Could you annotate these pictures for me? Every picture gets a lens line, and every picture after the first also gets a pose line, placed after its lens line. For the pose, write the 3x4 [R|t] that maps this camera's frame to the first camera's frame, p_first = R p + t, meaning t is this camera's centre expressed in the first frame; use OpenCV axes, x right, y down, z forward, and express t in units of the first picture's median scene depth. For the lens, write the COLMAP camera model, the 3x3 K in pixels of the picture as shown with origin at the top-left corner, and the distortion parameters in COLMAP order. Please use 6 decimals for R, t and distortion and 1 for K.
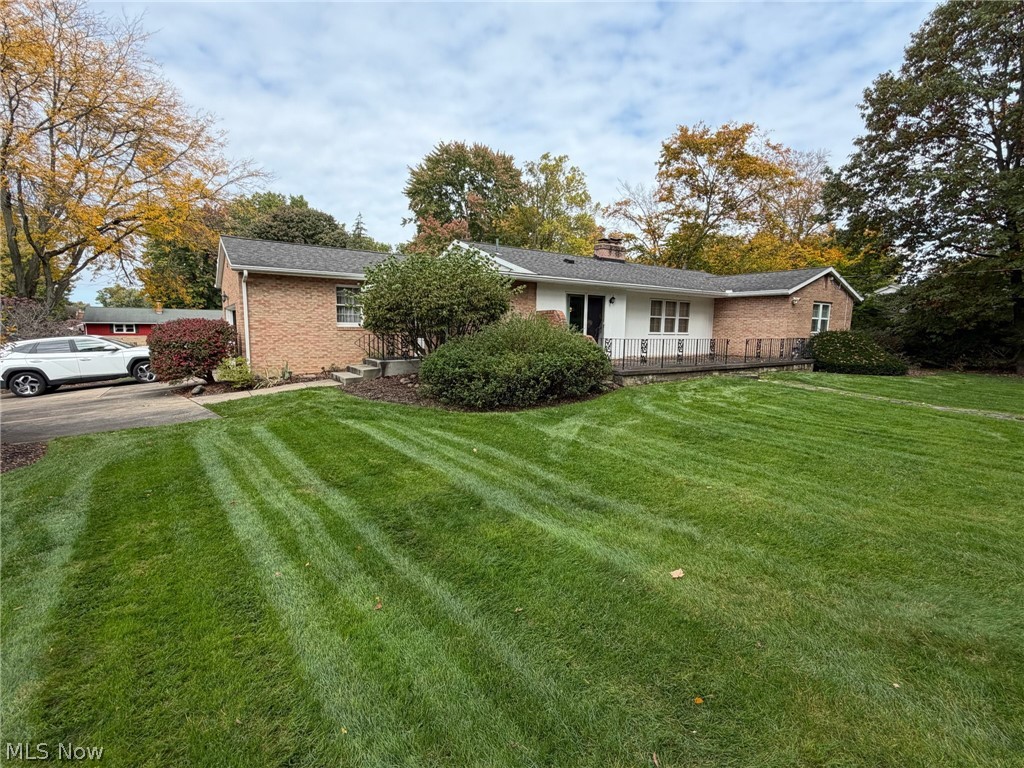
lens RADIAL K [[483.1, 0, 513.3], [0, 483.1, 386.7], [0, 0, 1]] dist [-0.000704, -0.000014]
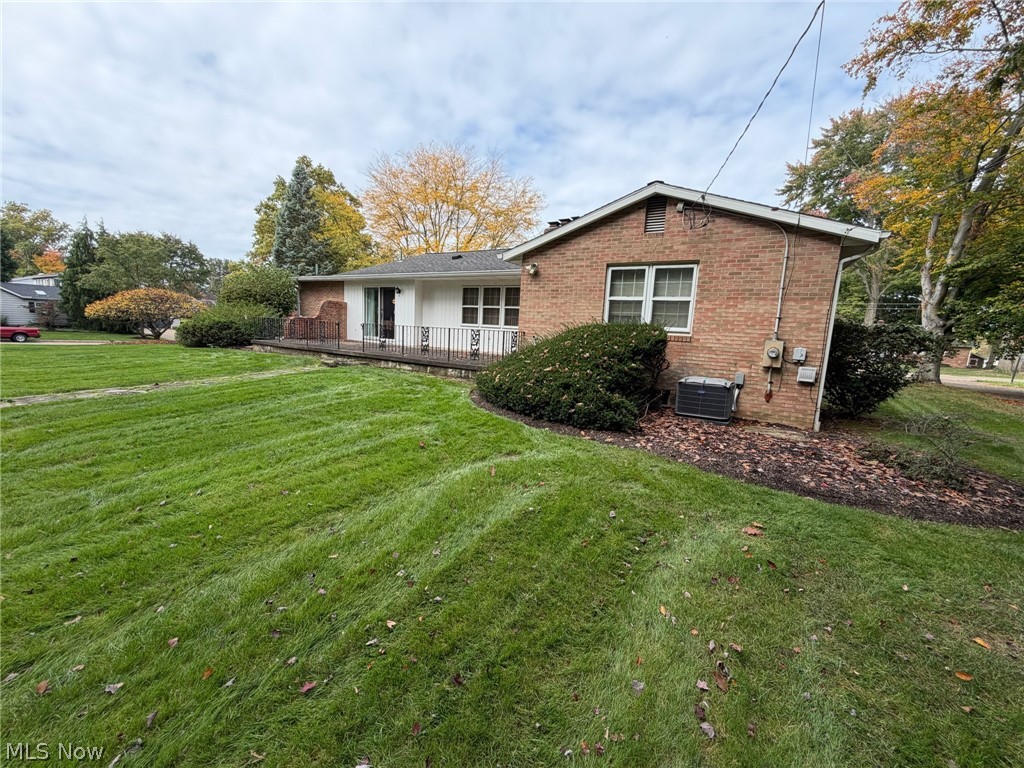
lens RADIAL K [[409.2, 0, 513.3], [0, 409.2, 381.5], [0, 0, 1]] dist [0.000189, 0.000003]
pose [[0.418471, 0.134567, -0.898206, 1.039569], [-0.154418, 0.985106, 0.075643, -0.076552], [0.895007, 0.107045, 0.433017, 0.754741]]
